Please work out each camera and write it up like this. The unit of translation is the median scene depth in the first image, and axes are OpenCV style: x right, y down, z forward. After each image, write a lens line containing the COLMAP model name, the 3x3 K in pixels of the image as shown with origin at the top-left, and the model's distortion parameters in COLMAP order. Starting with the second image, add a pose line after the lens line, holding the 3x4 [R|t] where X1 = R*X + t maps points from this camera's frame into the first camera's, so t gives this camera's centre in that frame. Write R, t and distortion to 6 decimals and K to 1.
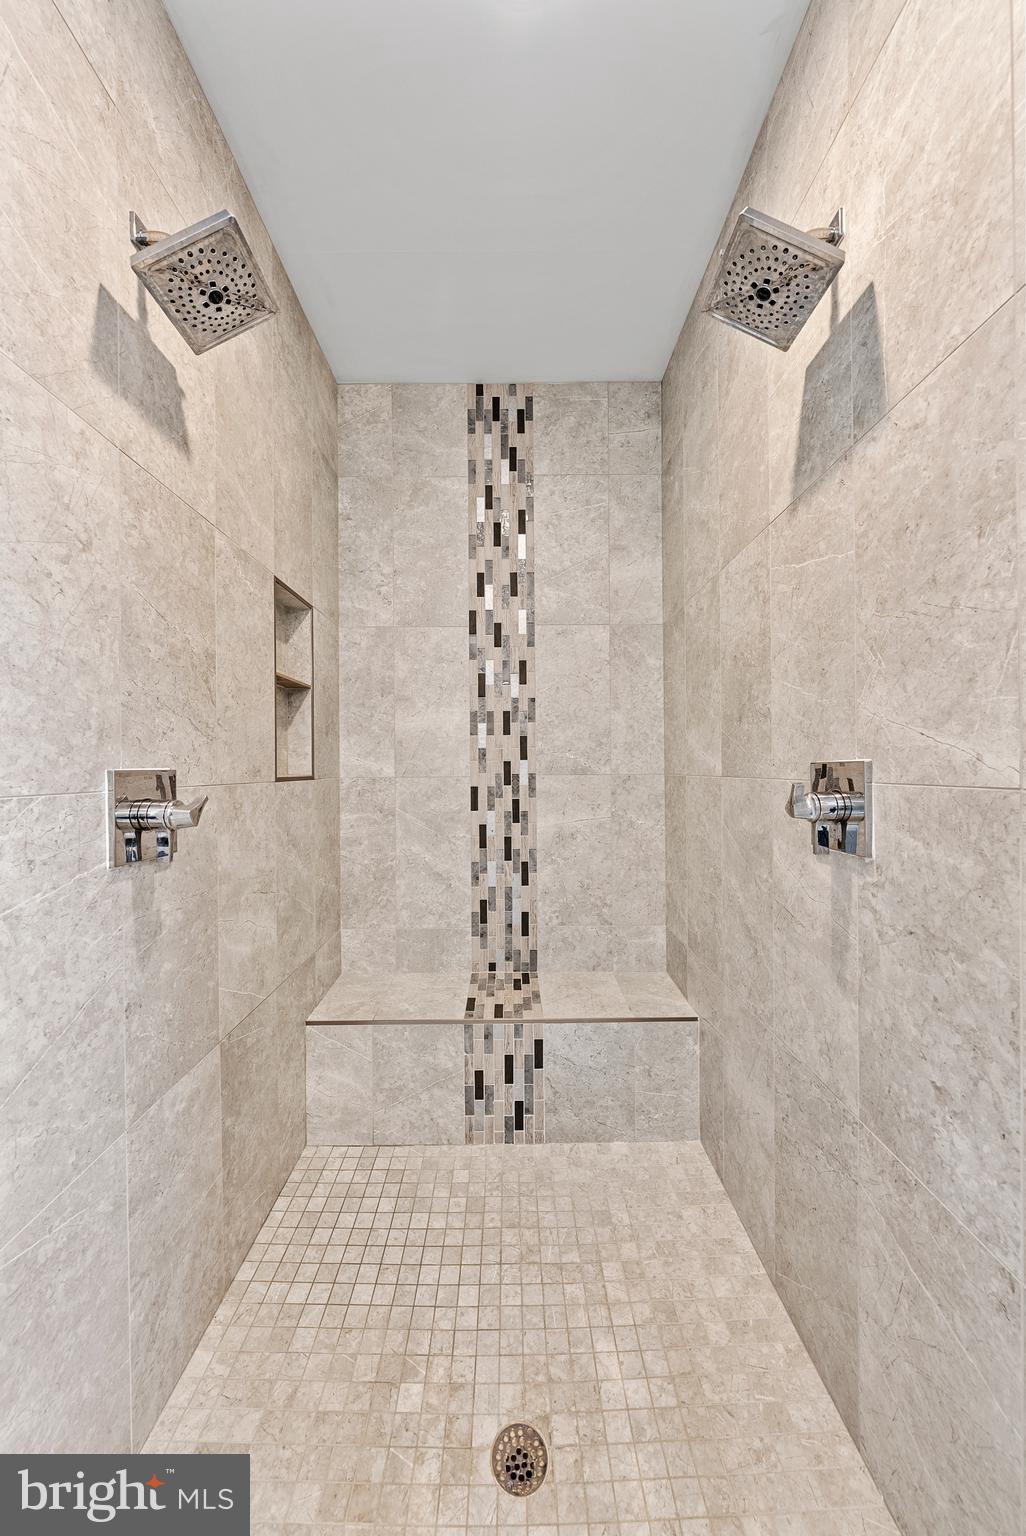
lens RADIAL K [[524.7, 0, 512.7], [0, 524.7, 771.9], [0, 0, 1]] dist [-0.000716, -0.000017]
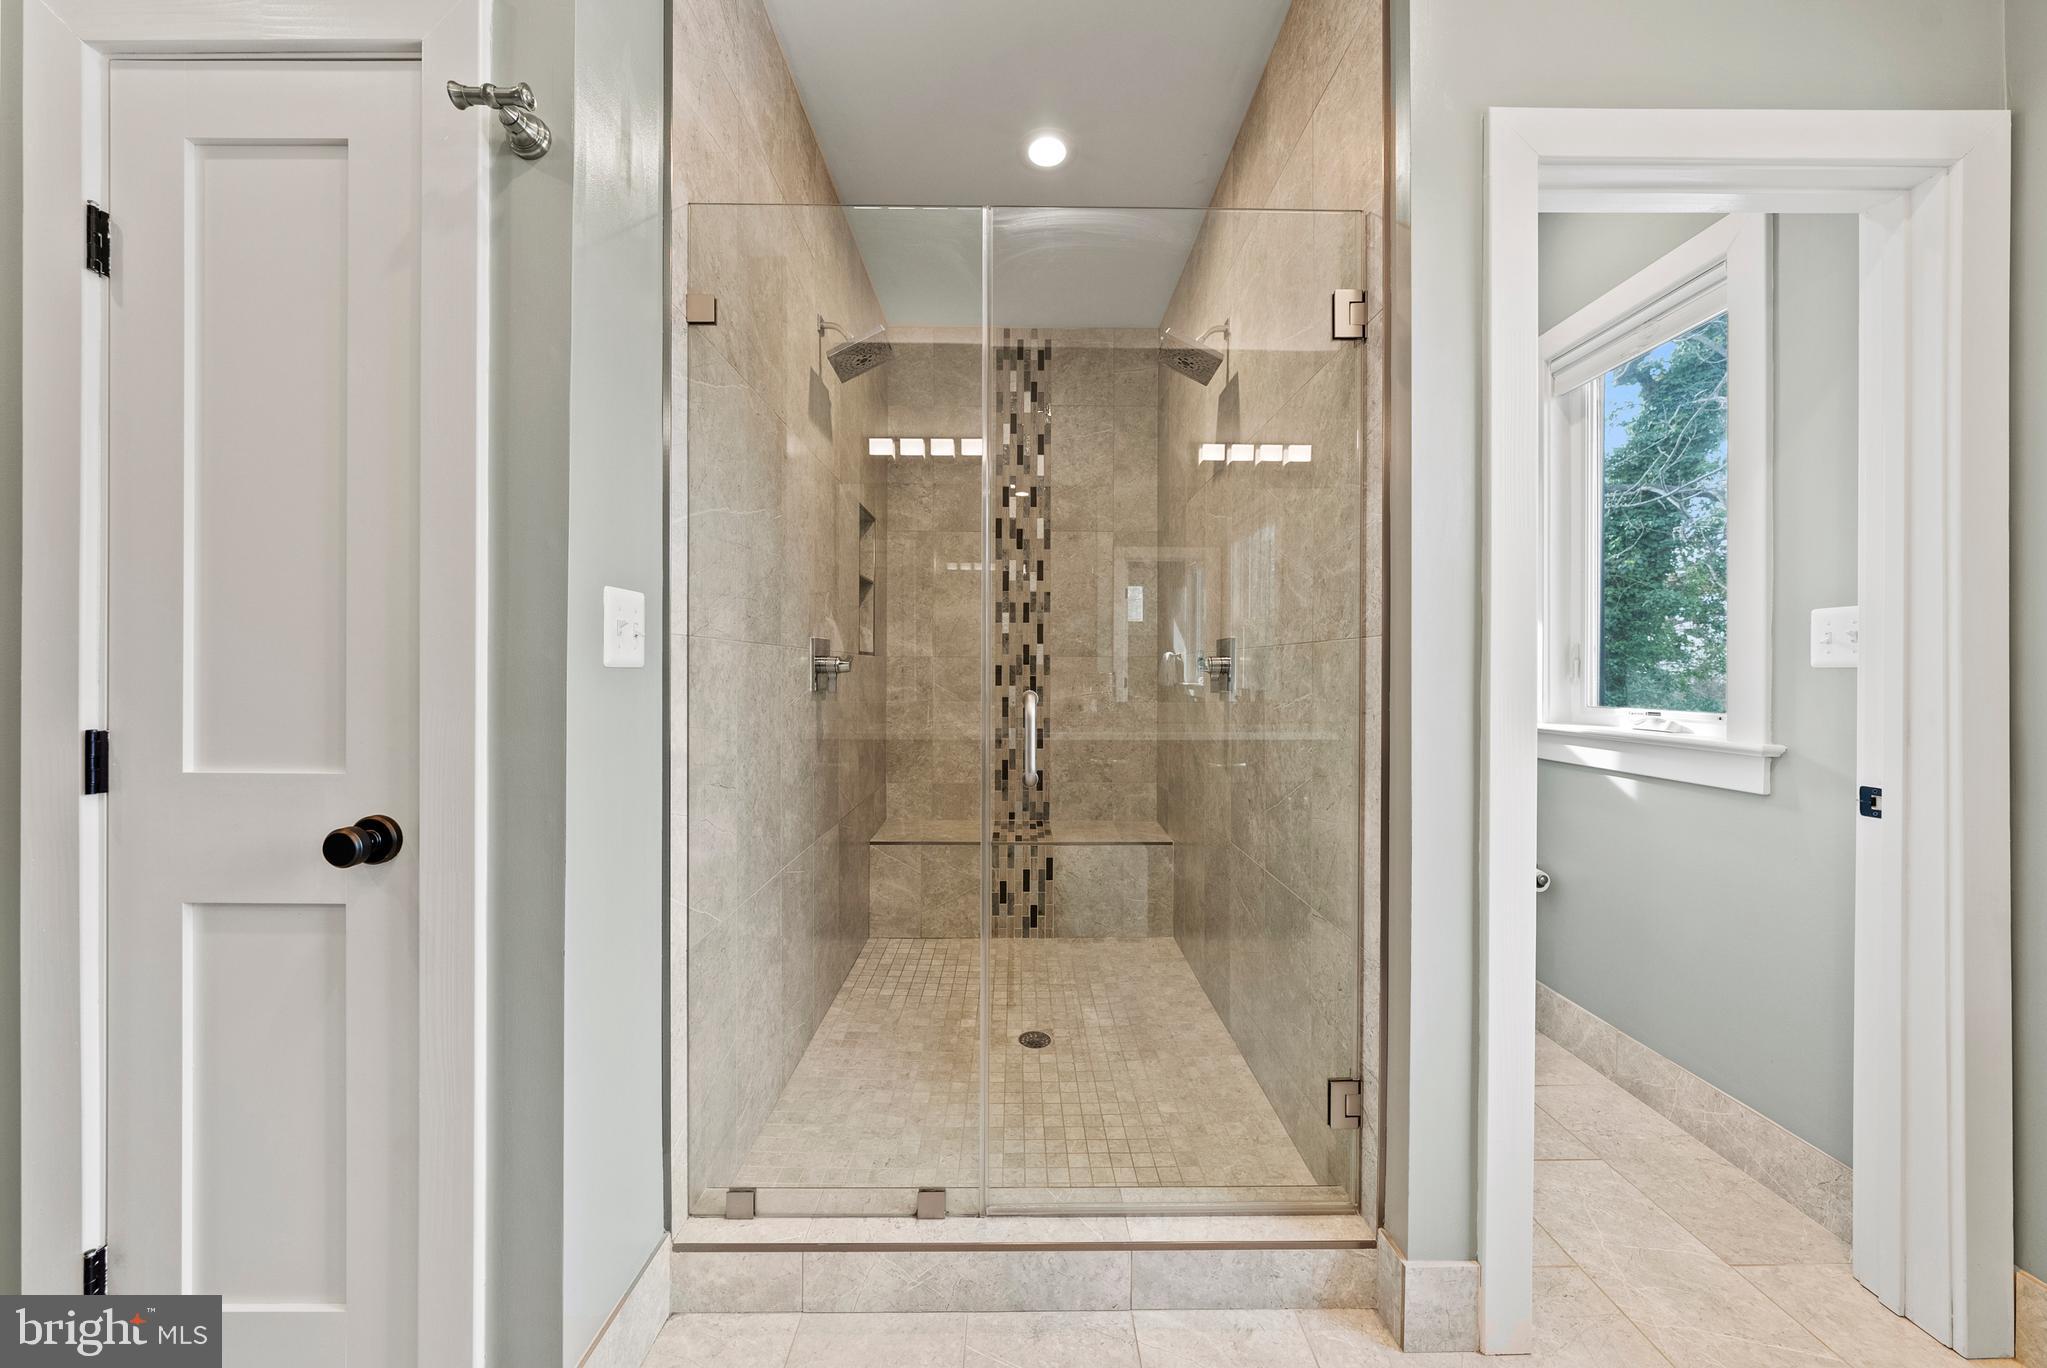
lens RADIAL K [[699.3, 0, 1027.3], [0, 699.3, 679.7], [0, 0, 1]] dist [-0.000716, -0.000017]
pose [[0.999898, 0.011646, 0.008209, -0.020599], [-0.011686, 0.999920, 0.004892, 0.052522], [-0.008152, -0.004988, 0.999954, -0.602150]]
